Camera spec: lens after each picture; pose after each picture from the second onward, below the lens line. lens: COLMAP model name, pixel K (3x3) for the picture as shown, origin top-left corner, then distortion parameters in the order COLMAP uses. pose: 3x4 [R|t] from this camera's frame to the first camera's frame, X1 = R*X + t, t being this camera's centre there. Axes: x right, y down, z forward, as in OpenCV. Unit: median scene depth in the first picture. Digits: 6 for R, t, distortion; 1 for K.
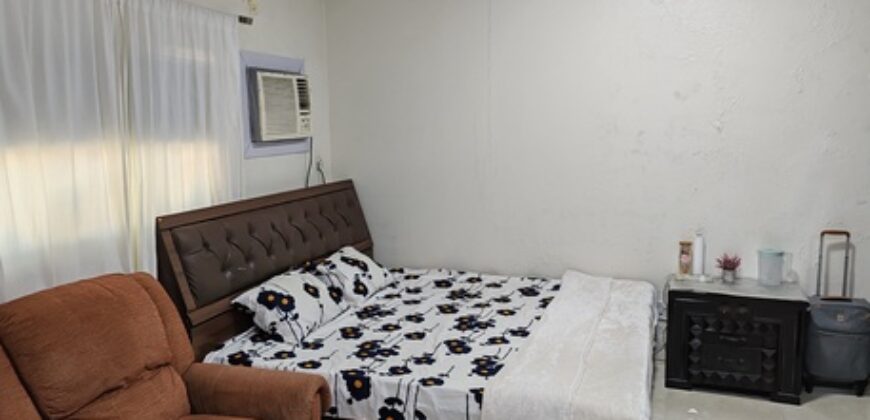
lens RADIAL K [[670.4, 0, 438.8], [0, 670.4, 211.1], [0, 0, 1]] dist [0.031948, -0.003726]
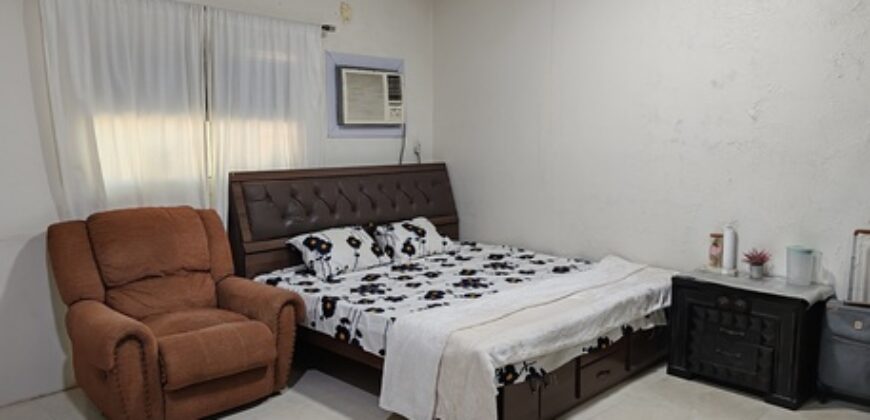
lens RADIAL K [[670.4, 0, 438.8], [0, 670.4, 211.1], [0, 0, 1]] dist [0.031948, -0.003726]
pose [[0.905722, 0.066282, -0.418659, 0.451289], [-0.072788, 0.997347, 0.000431, 0.046400], [0.417577, 0.030083, 0.908143, -0.061907]]
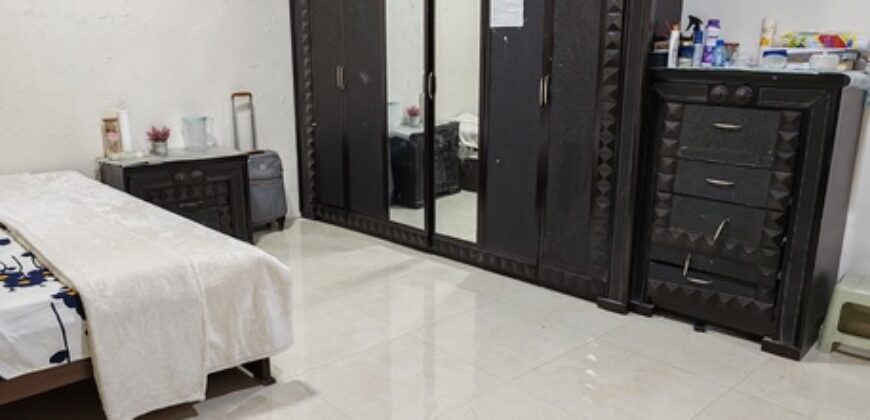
lens RADIAL K [[670.4, 0, 438.8], [0, 670.4, 211.1], [0, 0, 1]] dist [0.031948, -0.003726]
pose [[0.452990, -0.202300, 0.868260, -0.274839], [0.112013, 0.979111, 0.169688, 0.070244], [-0.884451, 0.020390, 0.466187, 0.205251]]
